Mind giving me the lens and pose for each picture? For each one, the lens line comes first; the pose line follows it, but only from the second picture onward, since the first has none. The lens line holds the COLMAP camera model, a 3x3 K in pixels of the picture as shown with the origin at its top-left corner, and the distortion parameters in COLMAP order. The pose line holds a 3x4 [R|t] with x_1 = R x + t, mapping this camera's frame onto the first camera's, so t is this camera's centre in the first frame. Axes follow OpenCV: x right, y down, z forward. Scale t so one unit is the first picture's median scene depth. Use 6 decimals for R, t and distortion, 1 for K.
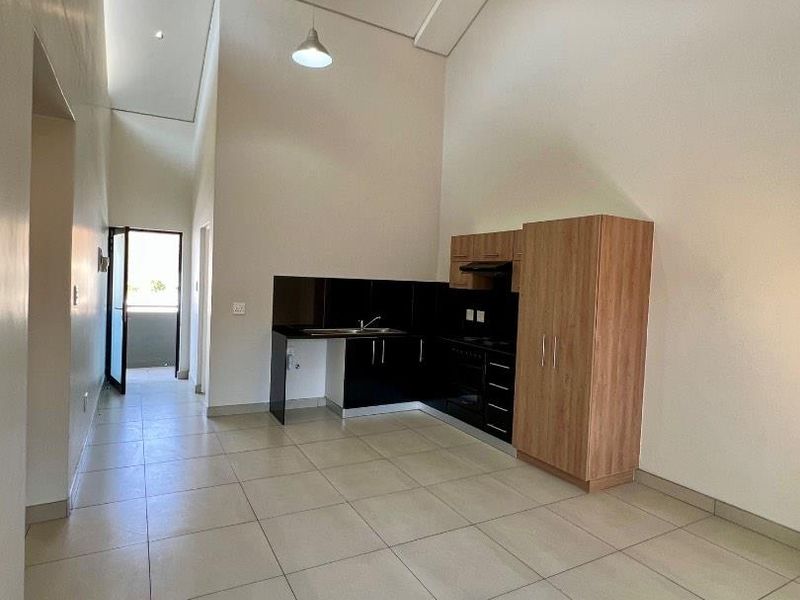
lens RADIAL K [[476.7, 0, 396.4], [0, 476.7, 298.1], [0, 0, 1]] dist [-0.007448, -0.000758]
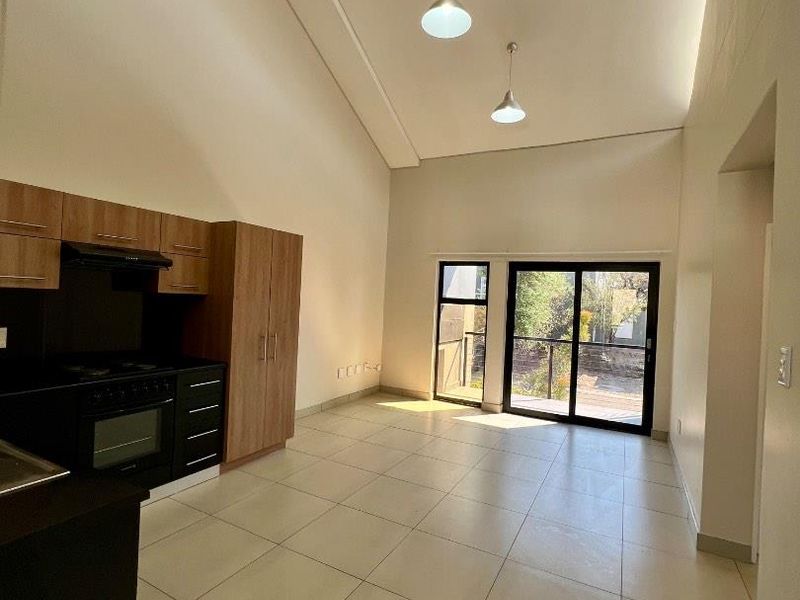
lens RADIAL K [[429.6, 0, 392.5], [0, 429.6, 298.6], [0, 0, 1]] dist [-0.000682, 0.000840]
pose [[-0.532411, -0.071469, 0.843464, -0.491338], [-0.037289, 0.997442, 0.060978, -0.054551], [-0.845664, 0.001013, -0.533714, 0.952465]]
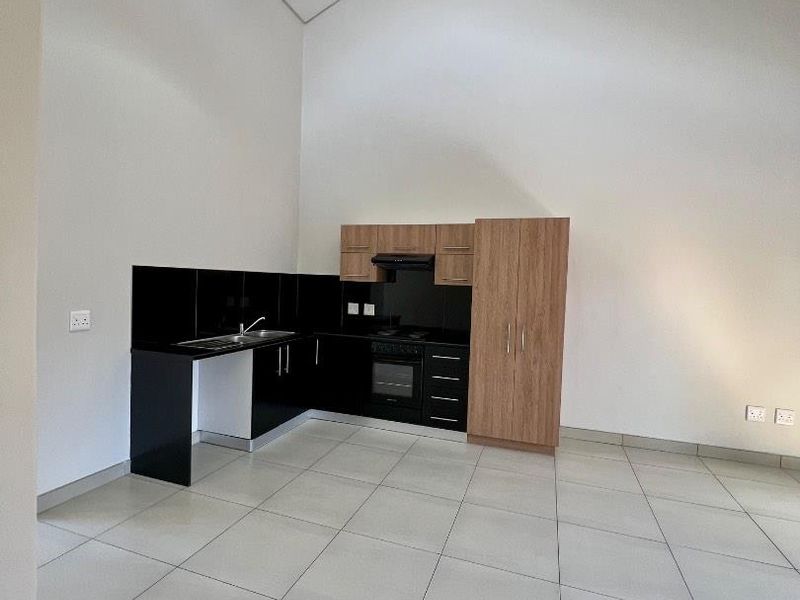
lens RADIAL K [[429.6, 0, 403.5], [0, 429.6, 295.2], [0, 0, 1]] dist [-0.000682, 0.000840]
pose [[0.739903, -0.035338, 0.671785, -0.390265], [0.021065, 0.999347, 0.029368, -0.016564], [-0.672384, -0.007579, 0.740164, 0.327010]]
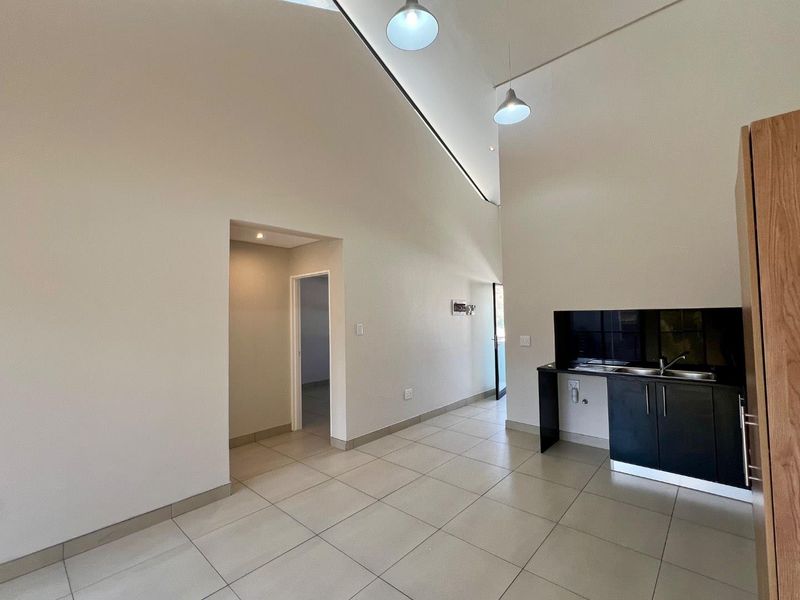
lens RADIAL K [[358.7, 0, 400.5], [0, 358.7, 300.2], [0, 0, 1]] dist [-0.000528, -0.001056]
pose [[0.324344, -0.083330, -0.942262, 0.414311], [-0.004139, 0.995978, -0.089505, 0.002892], [0.945930, 0.032930, 0.322695, 0.418766]]
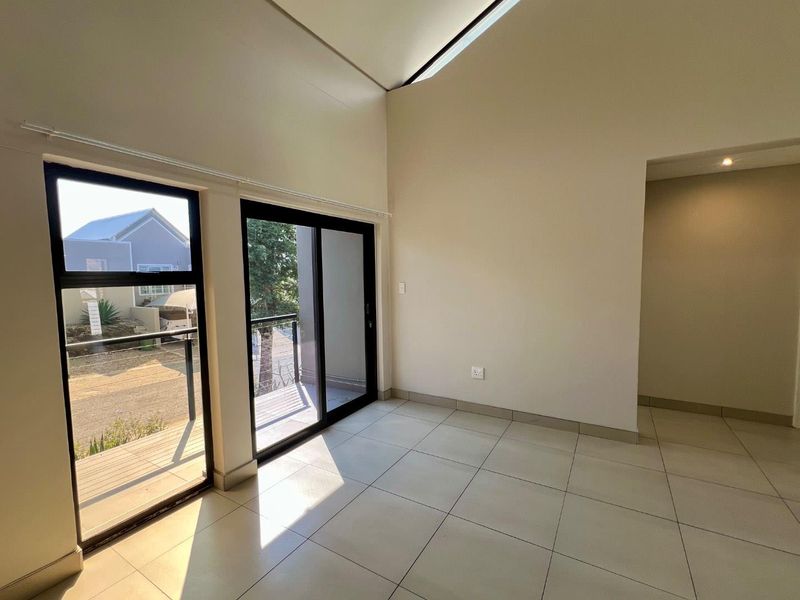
lens RADIAL K [[358.7, 0, 402.6], [0, 358.7, 299.1], [0, 0, 1]] dist [-0.000528, -0.001056]
pose [[-0.863631, 0.005342, -0.504097, 0.371149], [-0.040864, 0.995911, 0.080564, -0.000007], [0.502466, 0.090177, -0.859881, 0.655995]]
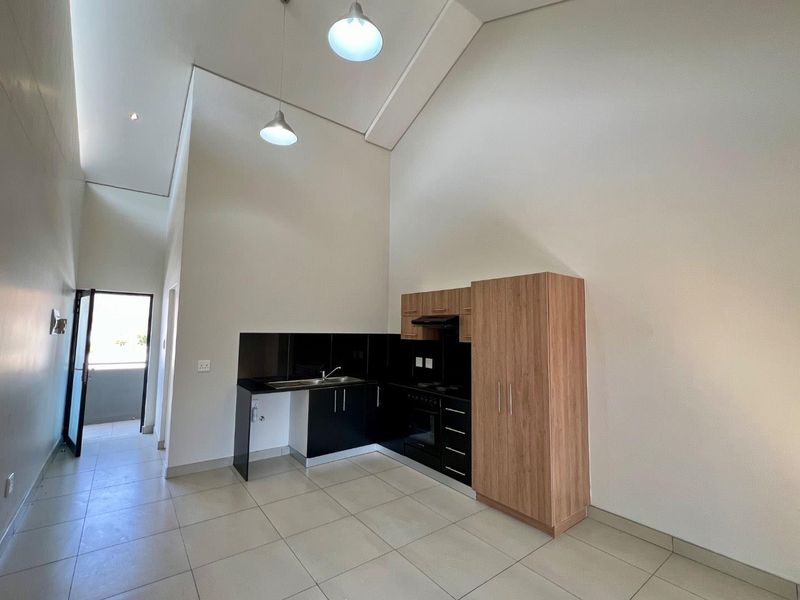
lens RADIAL K [[358.7, 0, 395.6], [0, 358.7, 301.1], [0, 0, 1]] dist [-0.000528, -0.001056]
pose [[0.989009, -0.014155, 0.147176, -0.030360], [0.031070, 0.993078, -0.113275, -0.016189], [-0.144554, 0.116603, 0.982603, 0.155890]]
